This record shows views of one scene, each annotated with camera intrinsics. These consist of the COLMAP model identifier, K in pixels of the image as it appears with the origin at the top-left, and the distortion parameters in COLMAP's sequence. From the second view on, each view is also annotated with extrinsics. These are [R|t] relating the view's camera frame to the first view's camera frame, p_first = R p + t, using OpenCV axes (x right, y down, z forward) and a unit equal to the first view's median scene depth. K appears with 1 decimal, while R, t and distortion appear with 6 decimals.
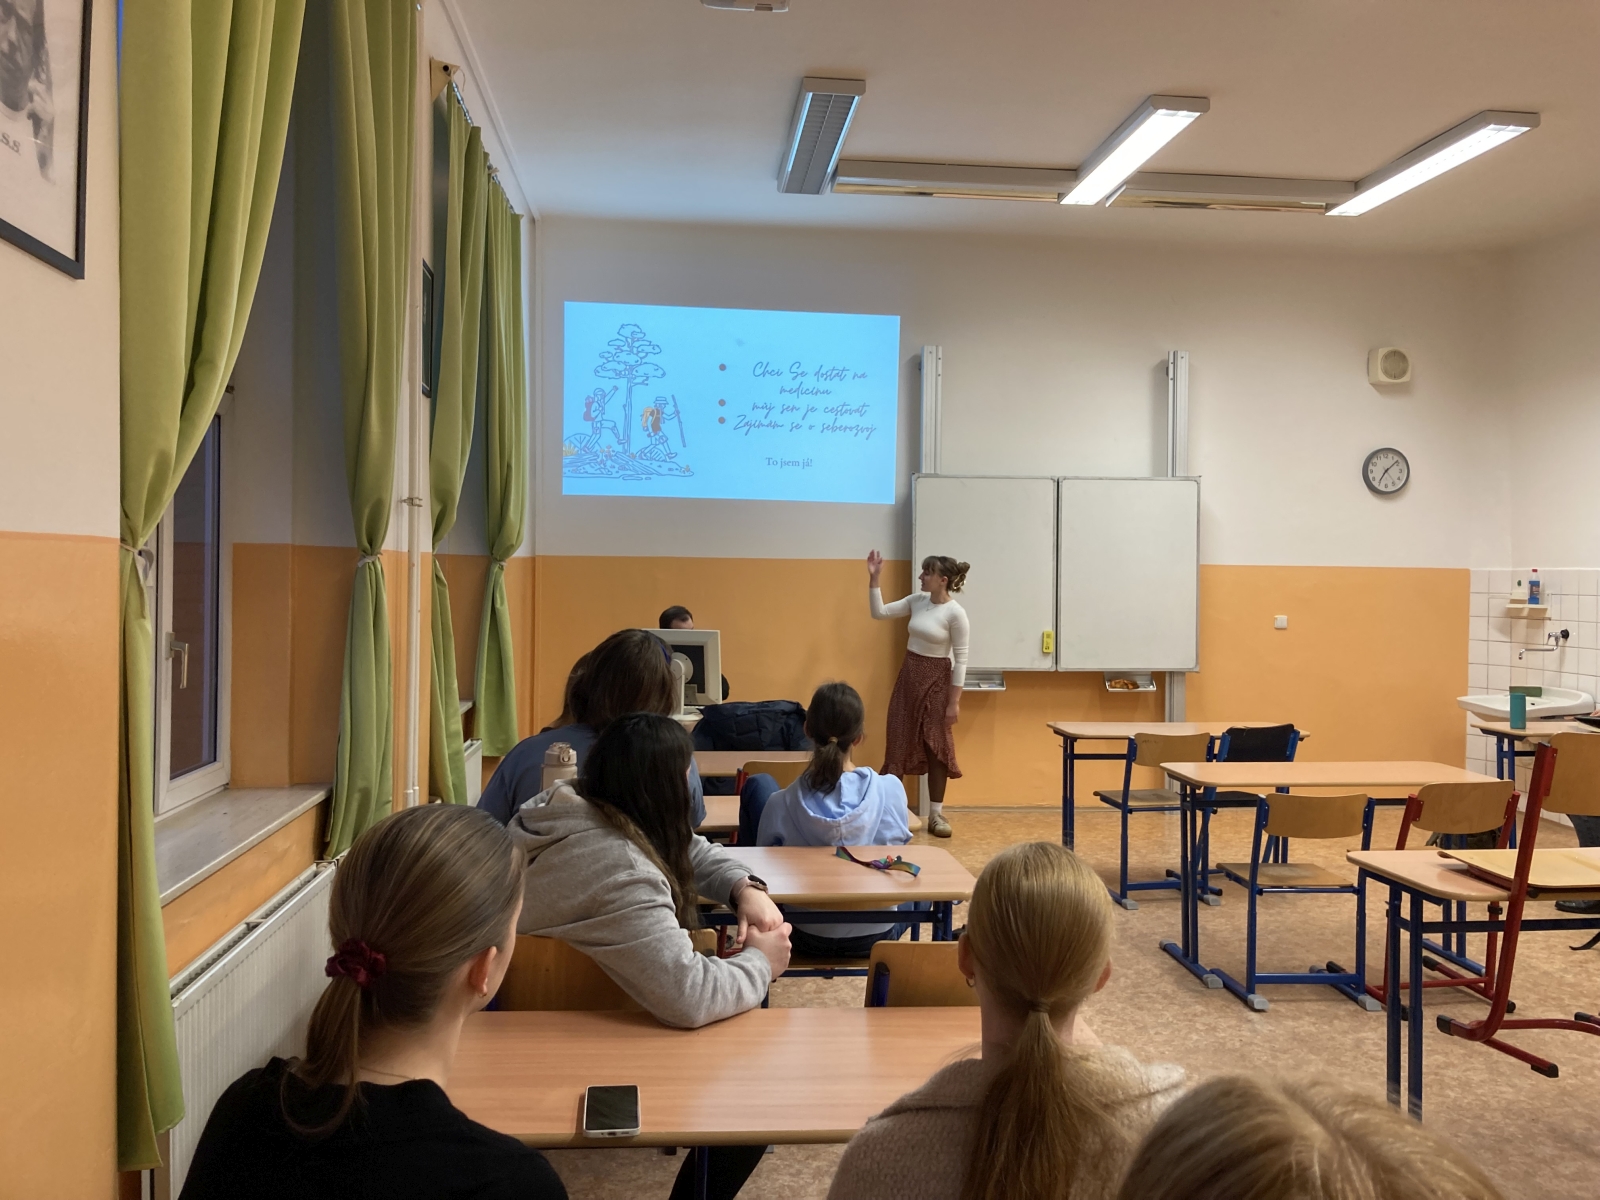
lens RADIAL K [[1313.0, 0, 800.0], [0, 1313.0, 600.0], [0, 0, 1]] dist [0.050348, -0.055646]
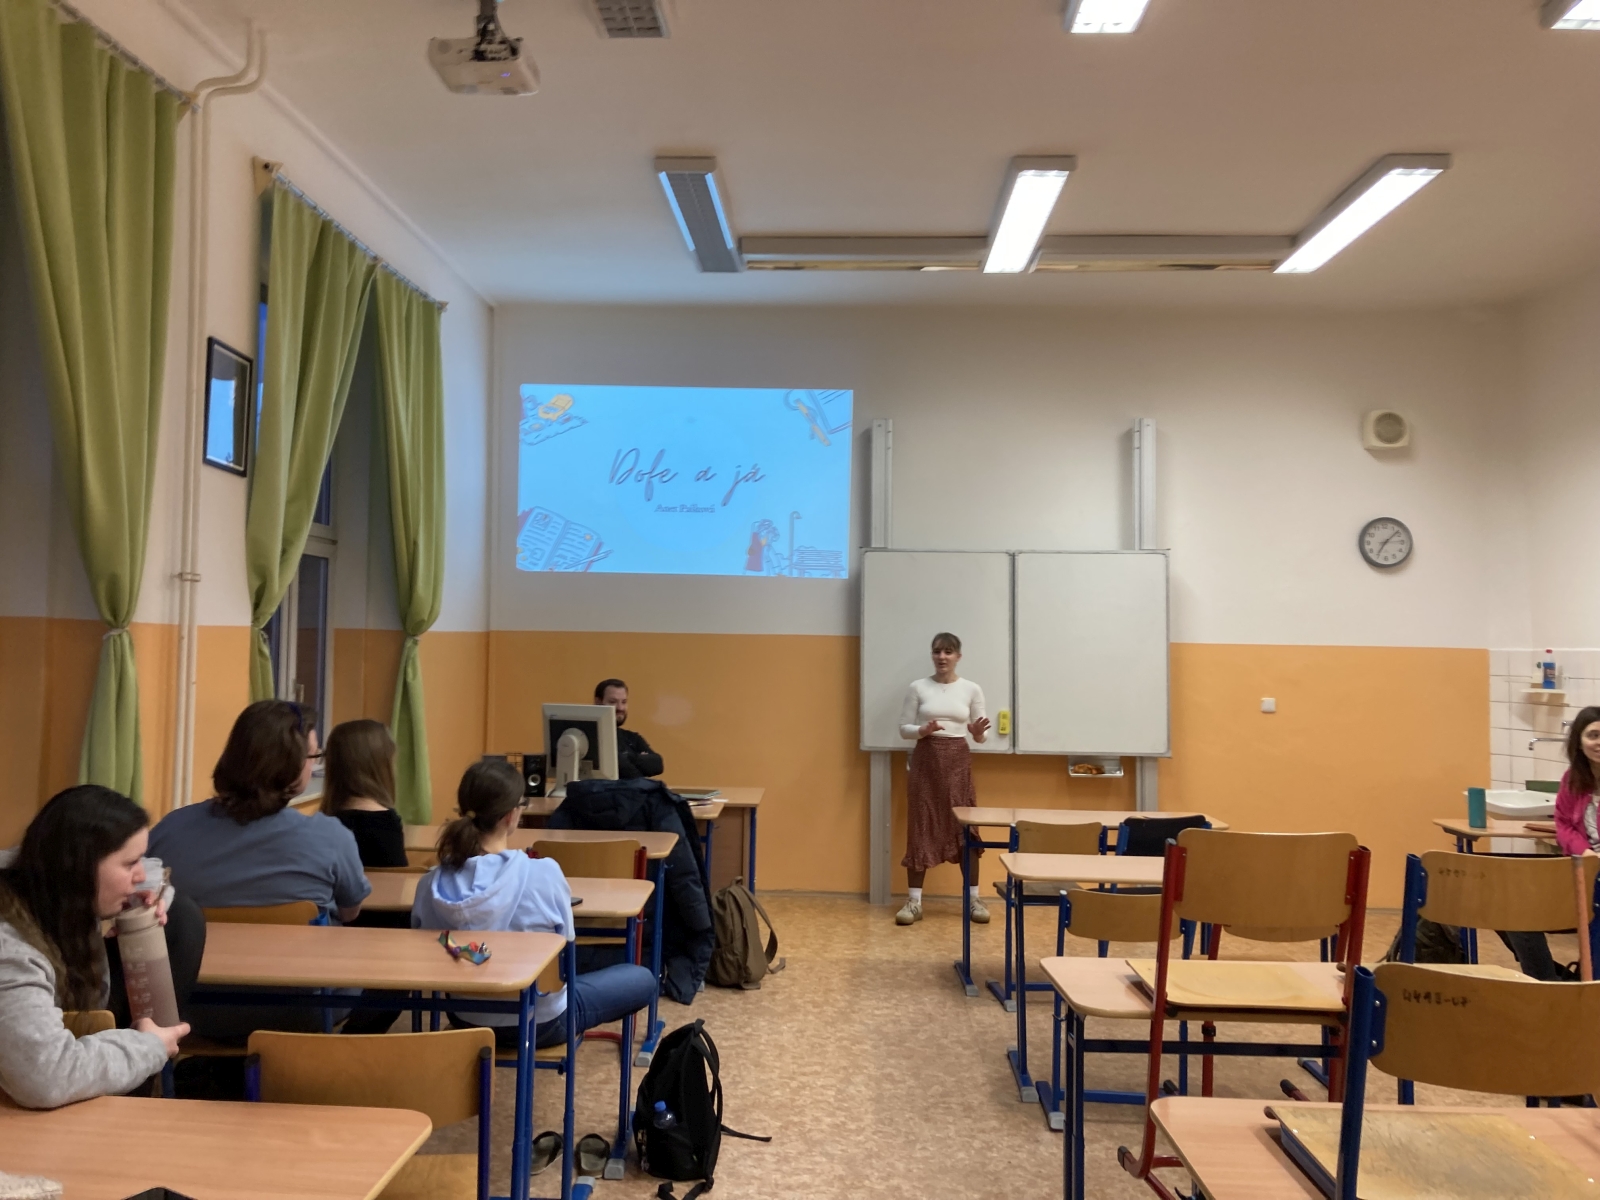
lens RADIAL K [[1313.0, 0, 800.0], [0, 1313.0, 600.0], [0, 0, 1]] dist [0.050348, -0.055646]
pose [[0.987732, -0.000854, -0.156156, 0.226344], [-0.008309, 0.998281, -0.058018, -0.000619], [0.155937, 0.058604, 0.986027, 0.035956]]
